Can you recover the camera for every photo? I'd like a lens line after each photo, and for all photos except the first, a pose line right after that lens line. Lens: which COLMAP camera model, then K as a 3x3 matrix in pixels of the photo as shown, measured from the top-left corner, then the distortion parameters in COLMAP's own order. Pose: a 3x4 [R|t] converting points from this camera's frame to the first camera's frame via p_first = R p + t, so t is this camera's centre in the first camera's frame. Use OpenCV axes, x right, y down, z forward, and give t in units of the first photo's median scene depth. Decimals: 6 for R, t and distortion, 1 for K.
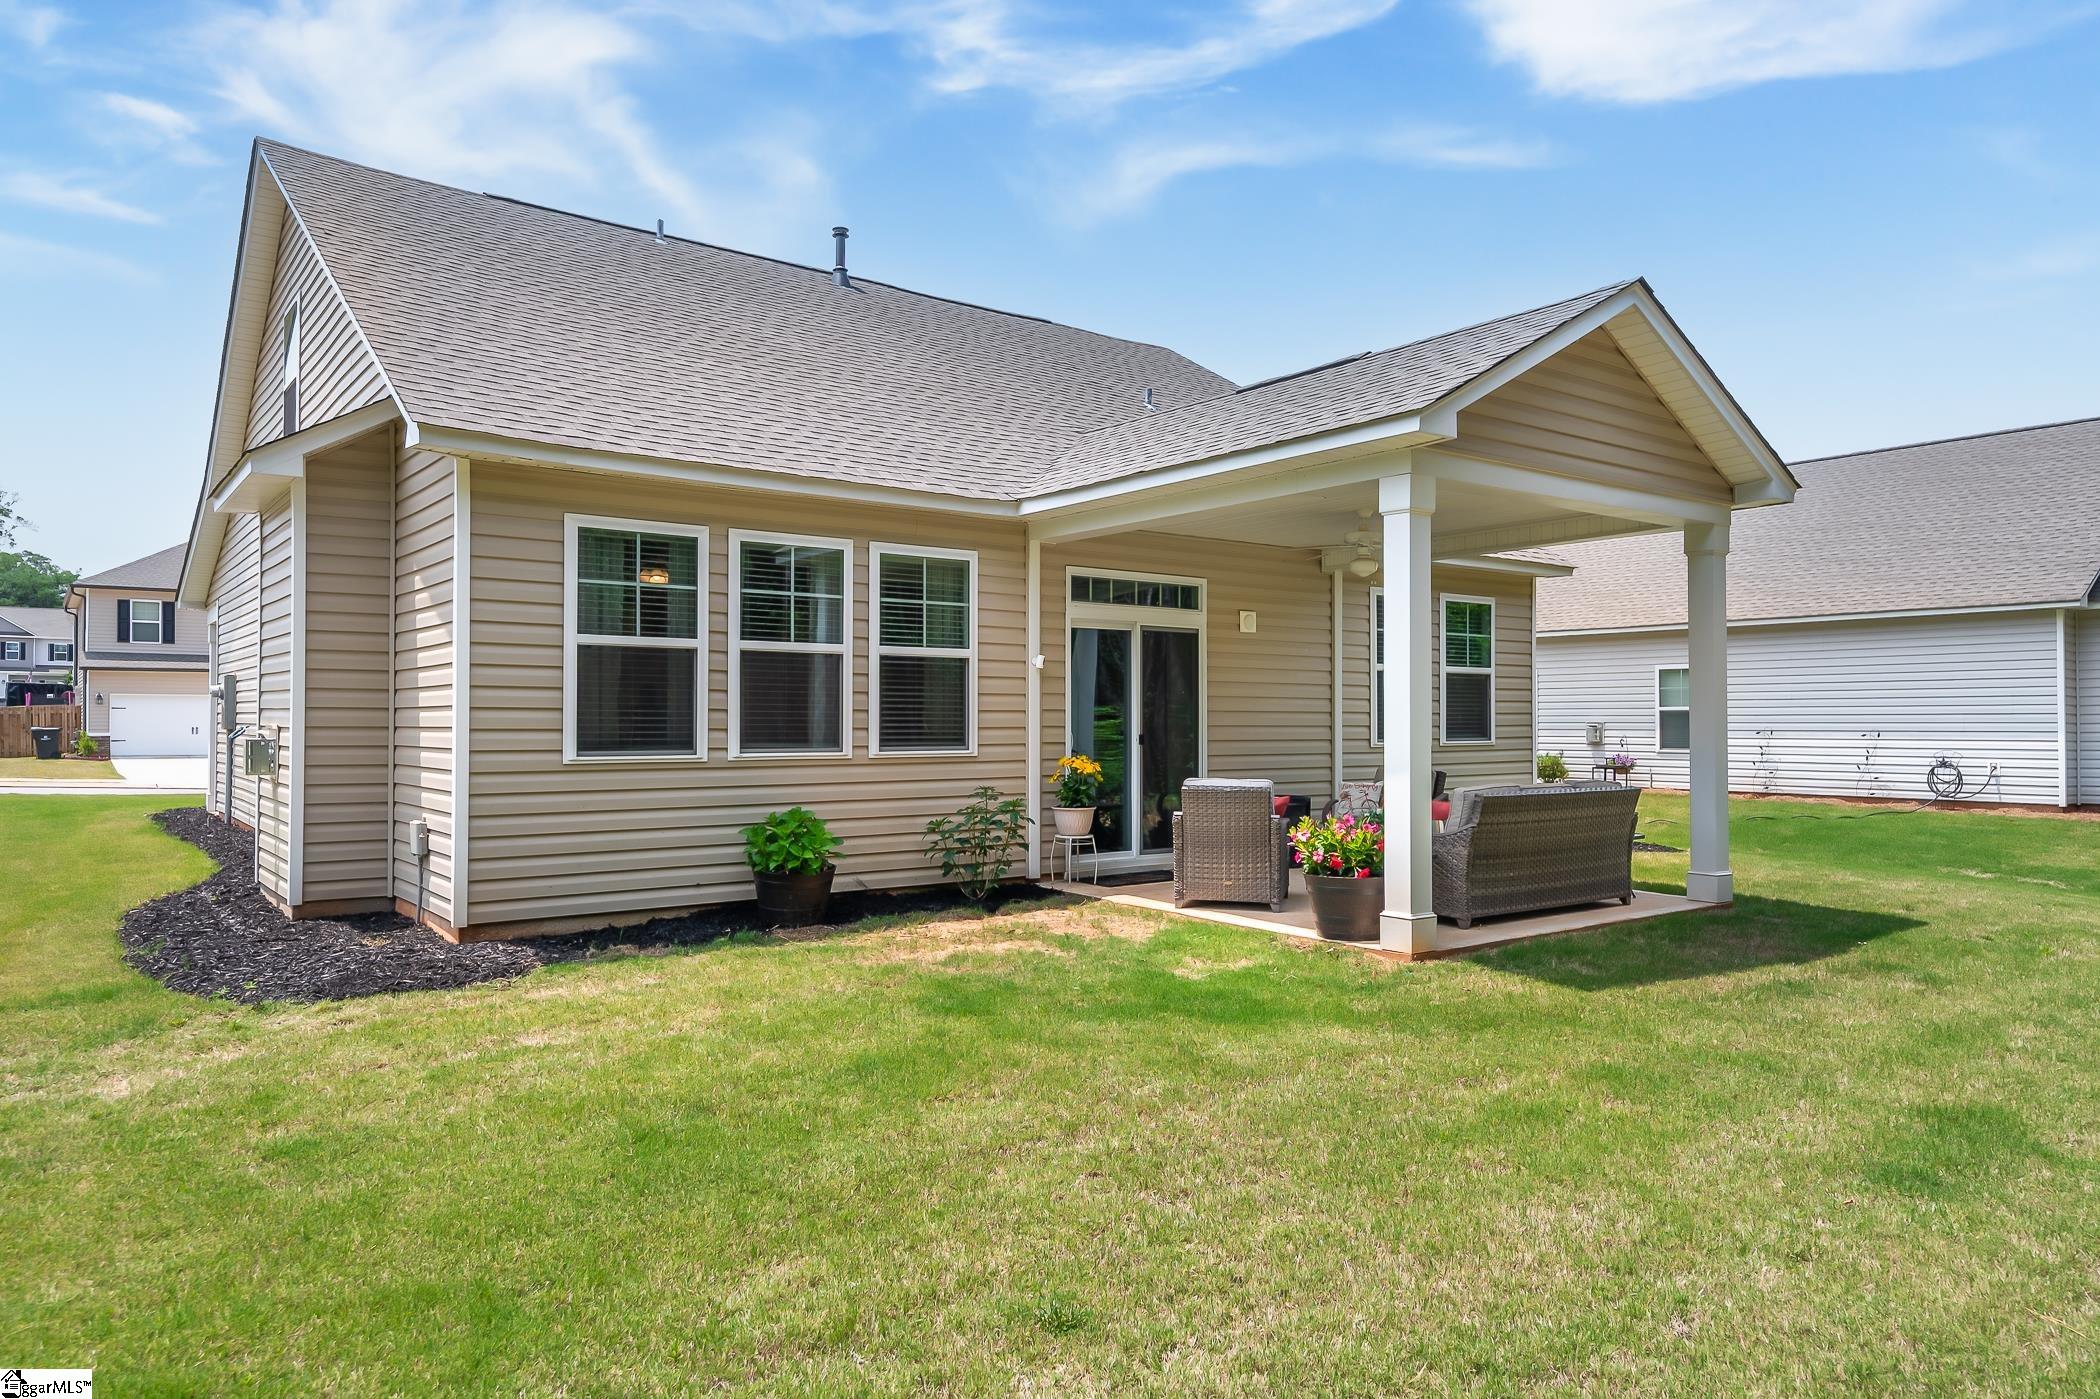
lens RADIAL K [[1332.3, 0, 1050.0], [0, 1332.3, 699.5], [0, 0, 1]] dist [0.077781, 0.000331]
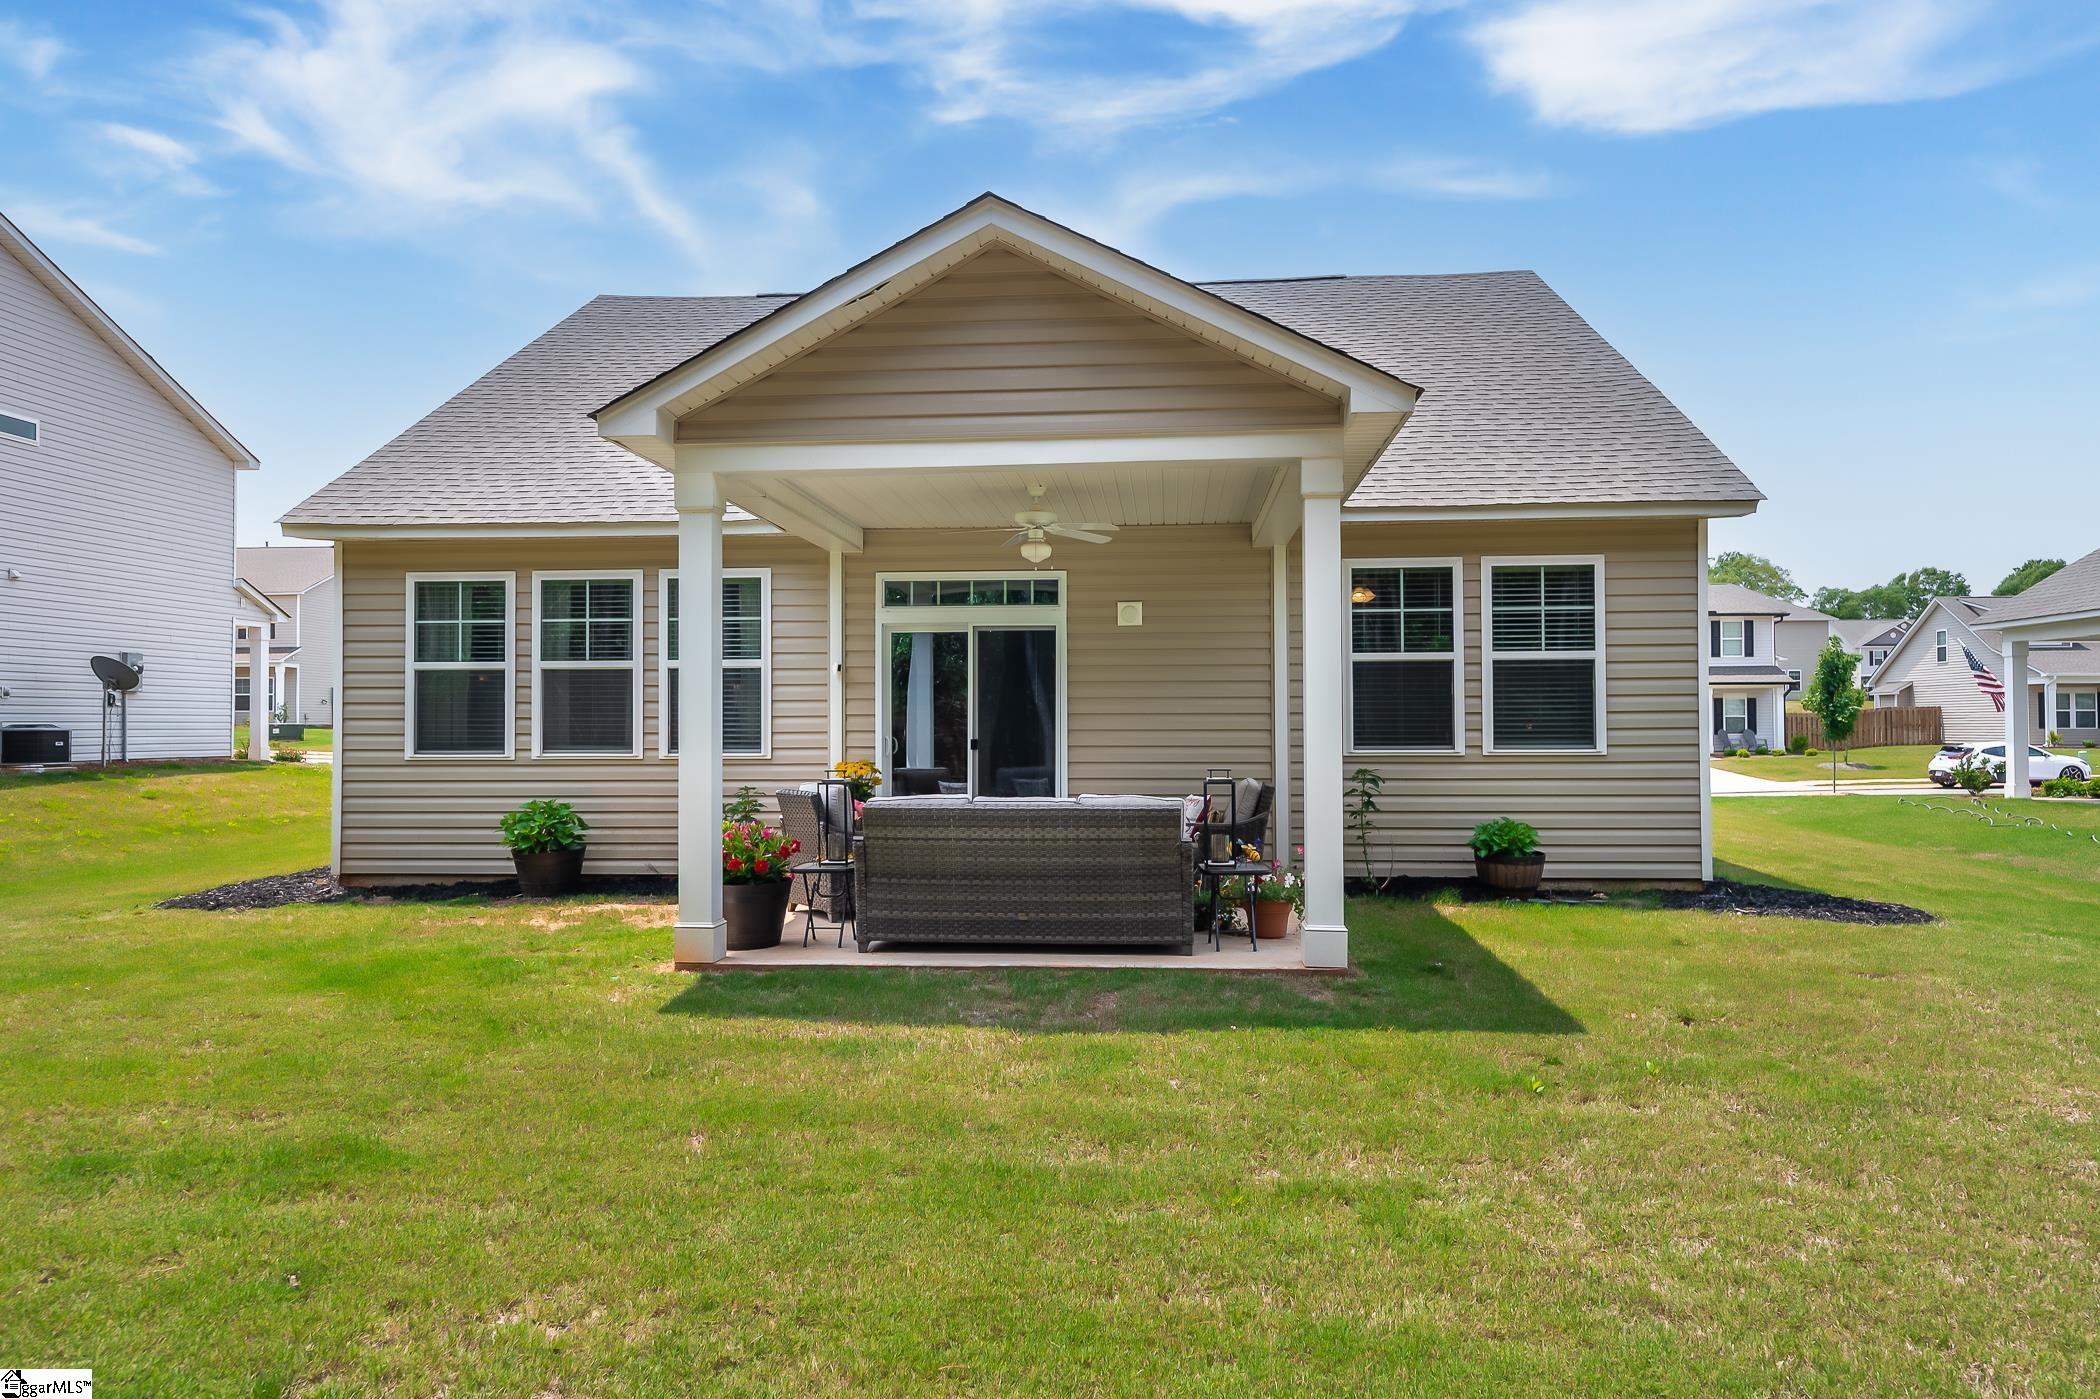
lens RADIAL K [[1042.3, 0, 1050.0], [0, 1042.3, 699.5], [0, 0, 1]] dist [0.032933, 0.000004]
pose [[0.755494, -0.017449, -0.654923, 0.667471], [0.014730, 0.999845, -0.009647, 0.006214], [0.654990, -0.002359, 0.755634, 0.515222]]
